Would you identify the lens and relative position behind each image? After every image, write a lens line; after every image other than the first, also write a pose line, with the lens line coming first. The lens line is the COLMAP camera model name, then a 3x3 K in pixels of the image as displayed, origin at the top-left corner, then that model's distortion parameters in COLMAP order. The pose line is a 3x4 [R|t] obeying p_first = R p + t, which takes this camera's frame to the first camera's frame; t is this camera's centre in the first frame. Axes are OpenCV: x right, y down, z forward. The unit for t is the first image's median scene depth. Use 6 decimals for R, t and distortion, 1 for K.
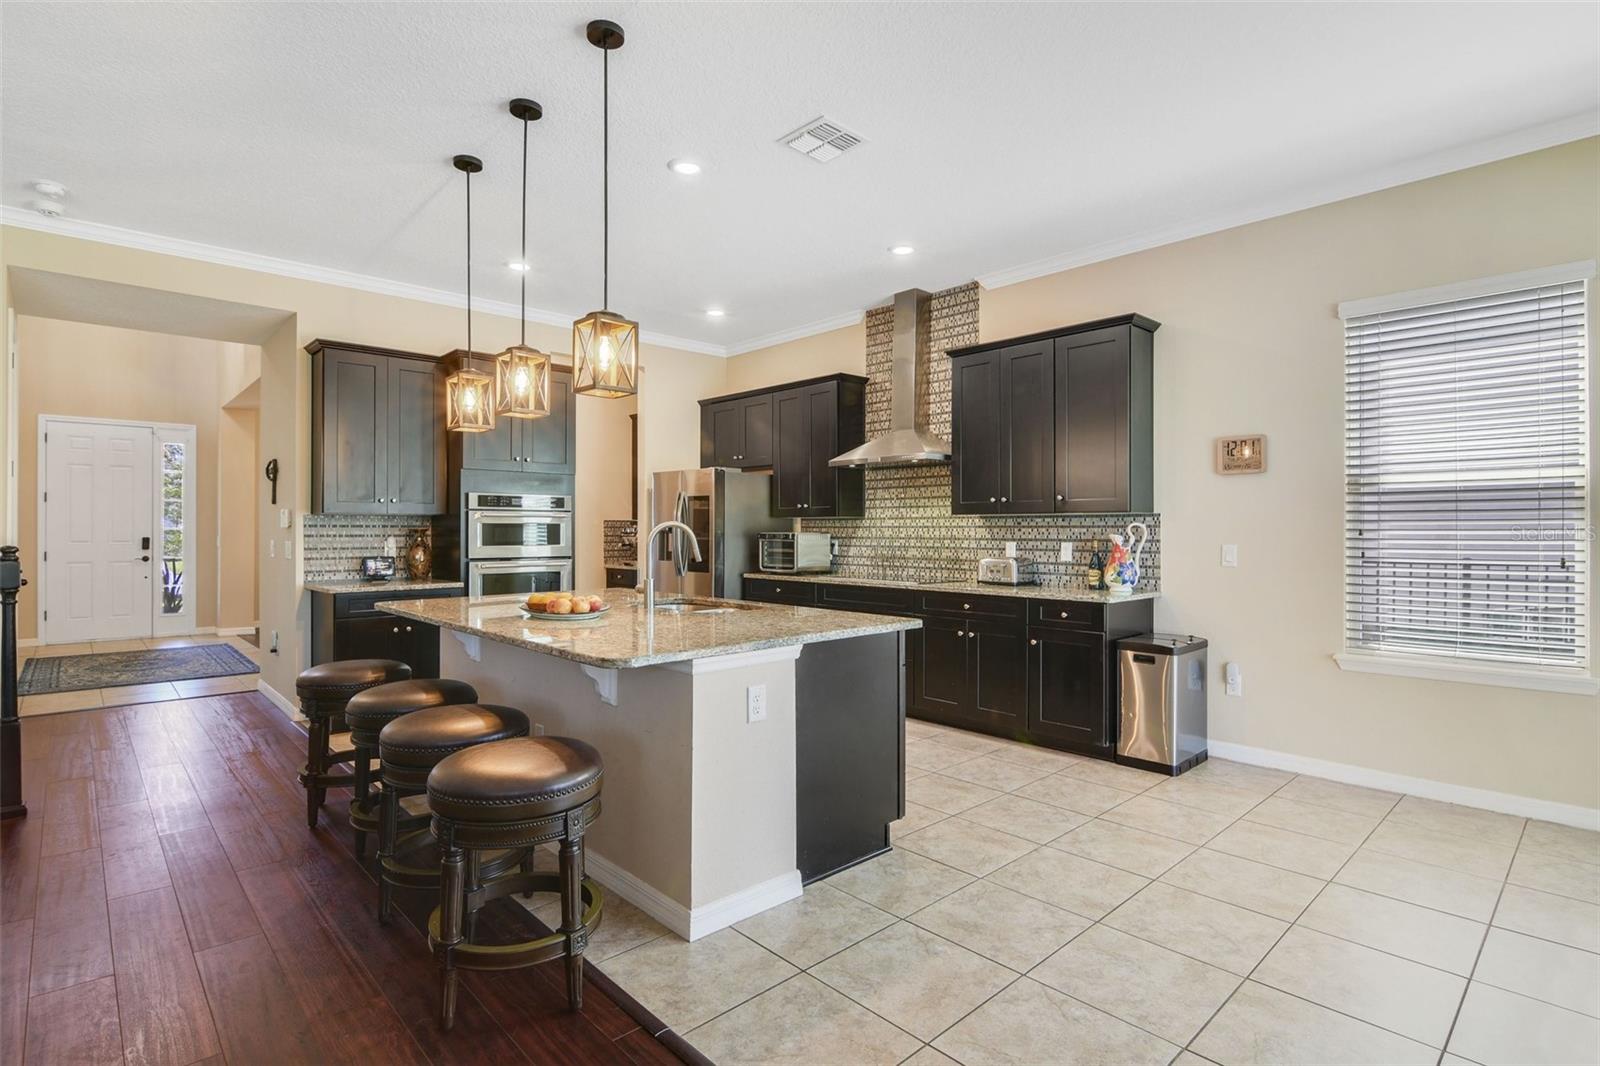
lens RADIAL K [[770.7, 0, 758.6], [0, 770.7, 527.3], [0, 0, 1]] dist [0.000707, -0.000072]
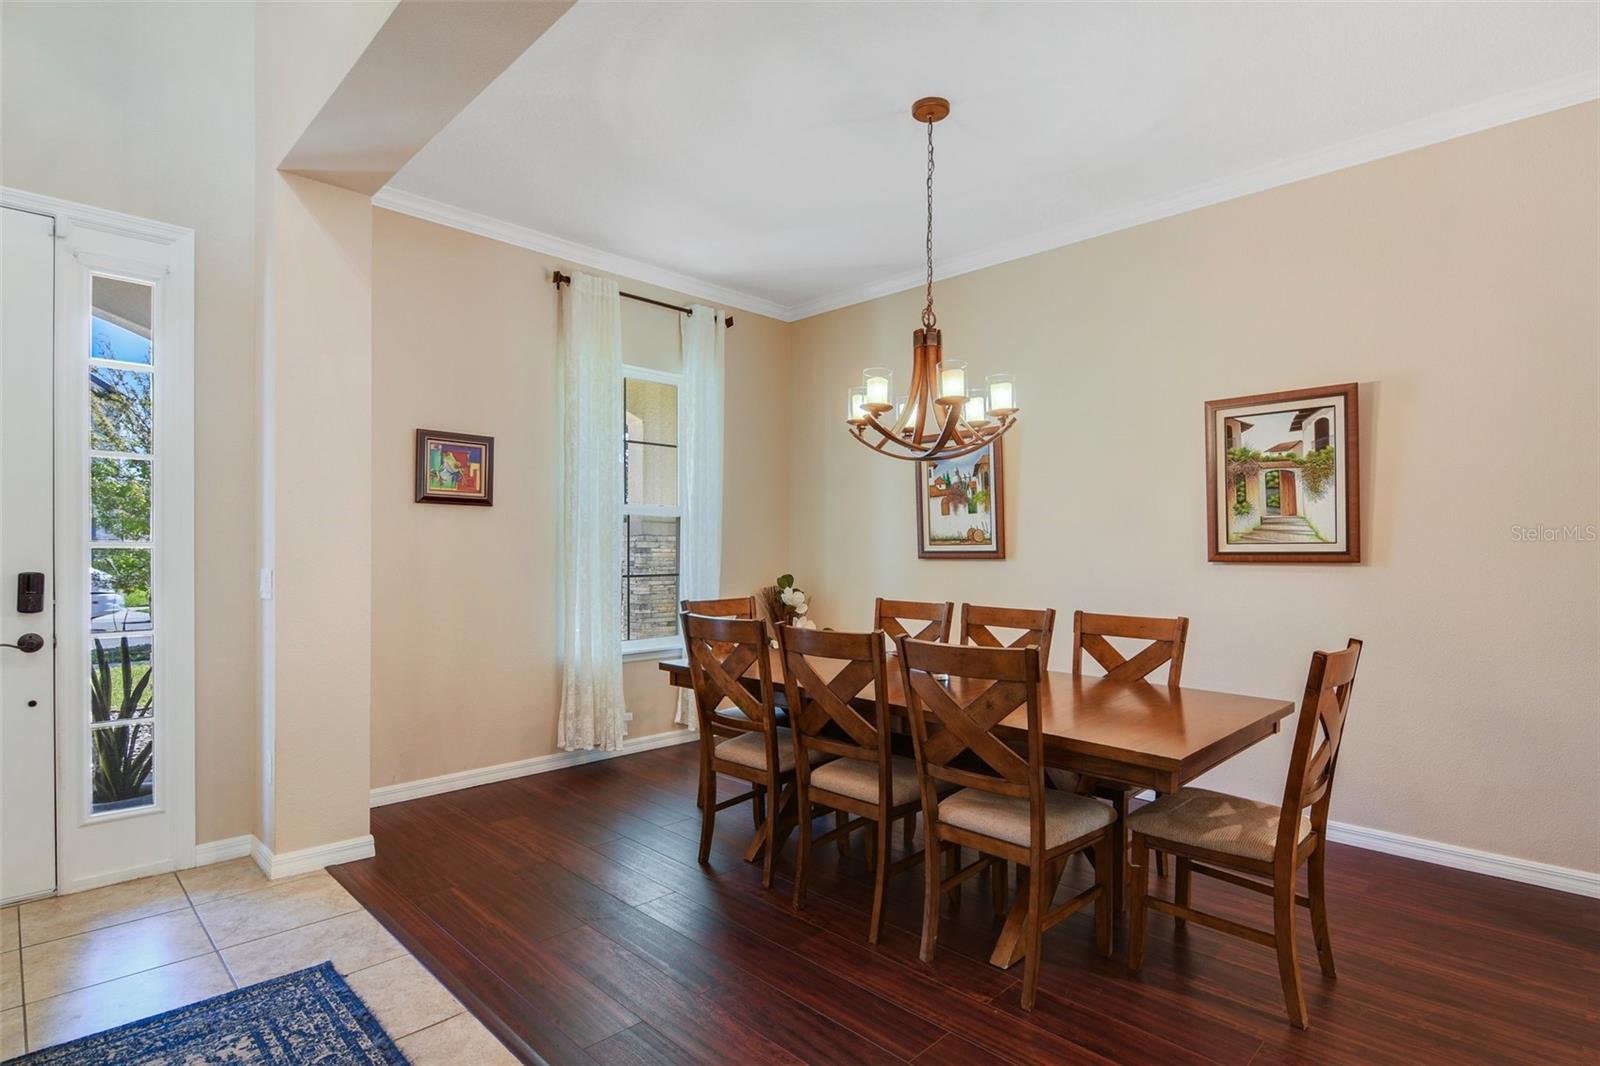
lens RADIAL K [[791.0, 0, 799.5], [0, 791.0, 564.3], [0, 0, 1]] dist [-0.004453, -0.000724]
pose [[0.998215, 0.007254, 0.059274, -0.664714], [-0.008209, 0.999840, 0.015885, 0.002634], [-0.059149, -0.016343, 0.998115, 0.875898]]
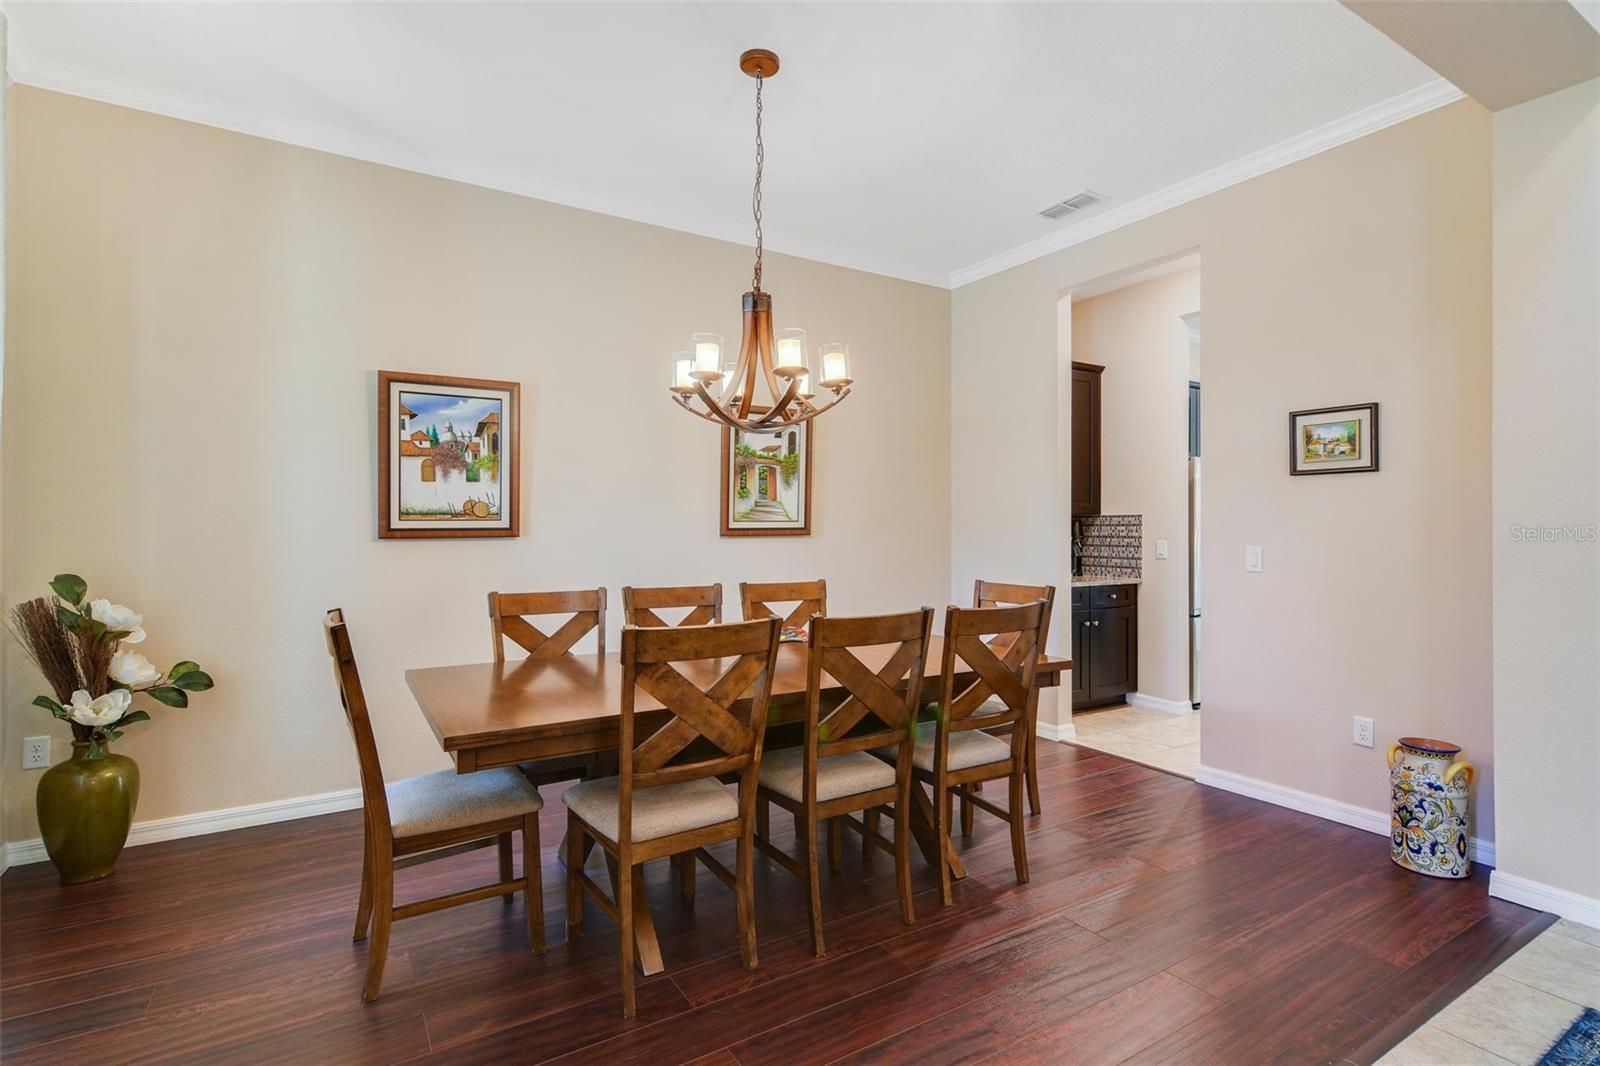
lens RADIAL K [[779.1, 0, 802.5], [0, 779.1, 524.7], [0, 0, 1]] dist [0.002384, 0.000179]
pose [[0.172839, 0.009718, 0.984902, -1.205426], [0.000491, 0.999950, -0.009952, 0.005010], [-0.984950, 0.002204, 0.172825, 1.488476]]
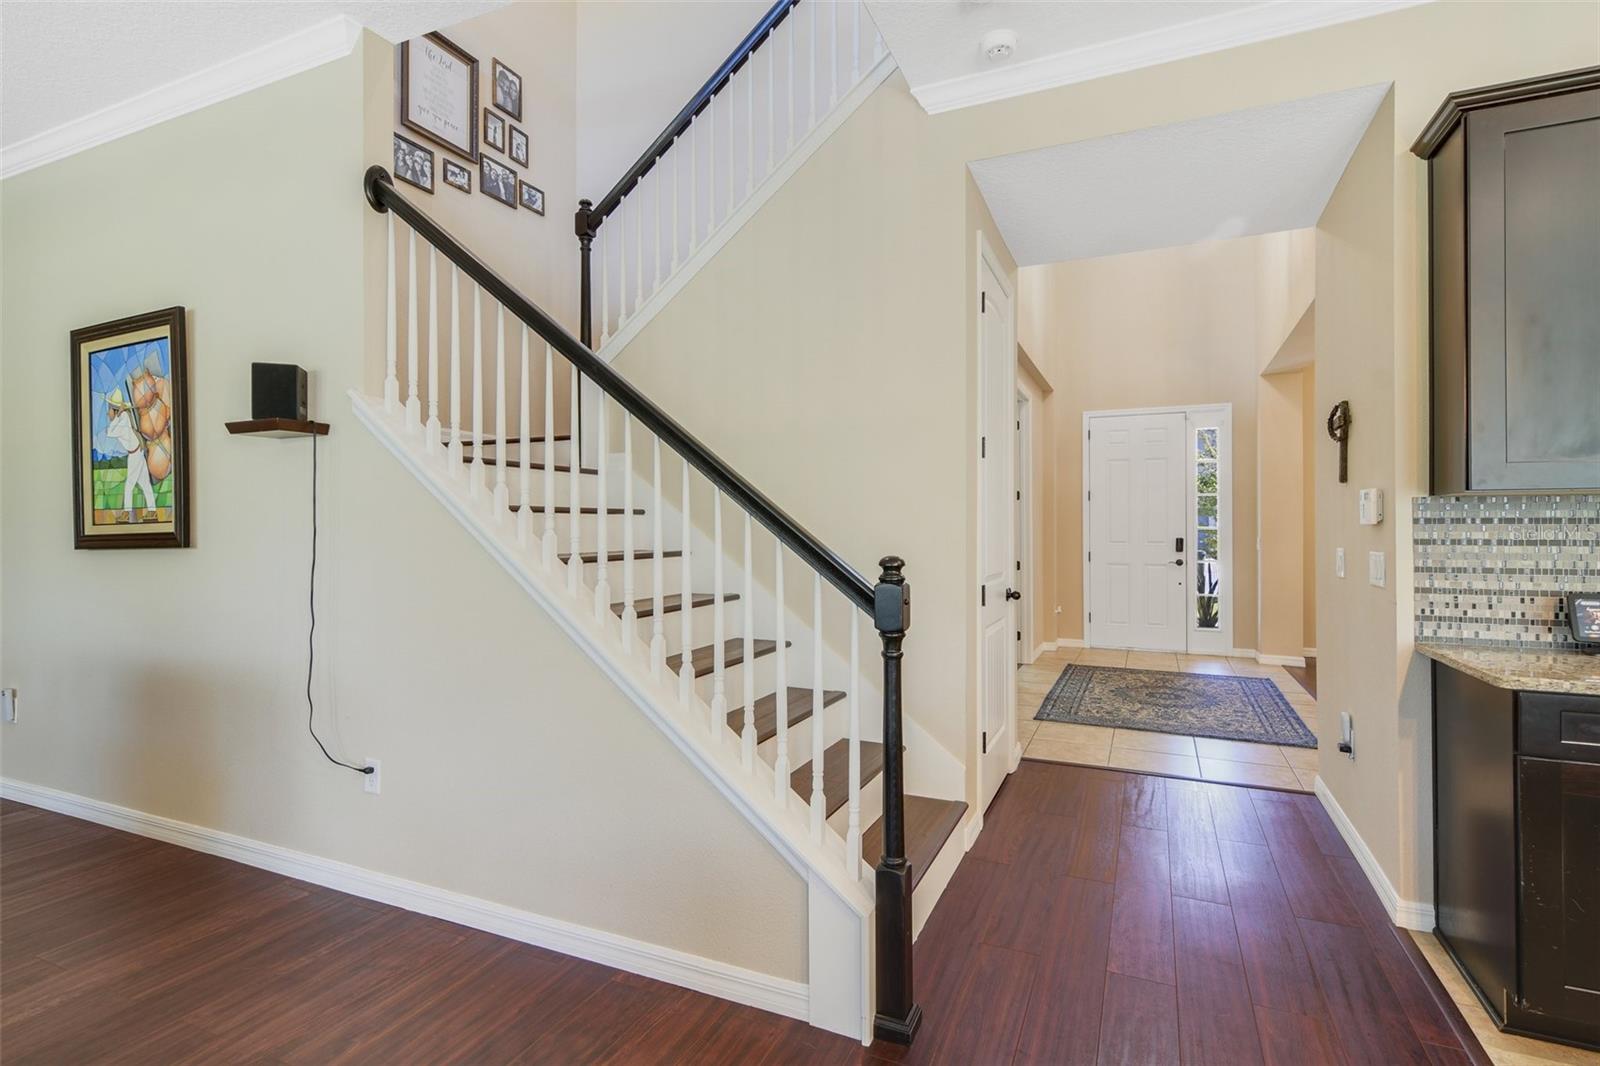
lens RADIAL K [[779.1, 0, 802.5], [0, 779.1, 524.7], [0, 0, 1]] dist [0.002384, 0.000179]
pose [[0.411677, -0.006540, -0.911306, -0.215434], [0.004089, 0.999977, -0.005330, 0.001134], [0.911320, -0.001532, 0.411695, 0.321380]]
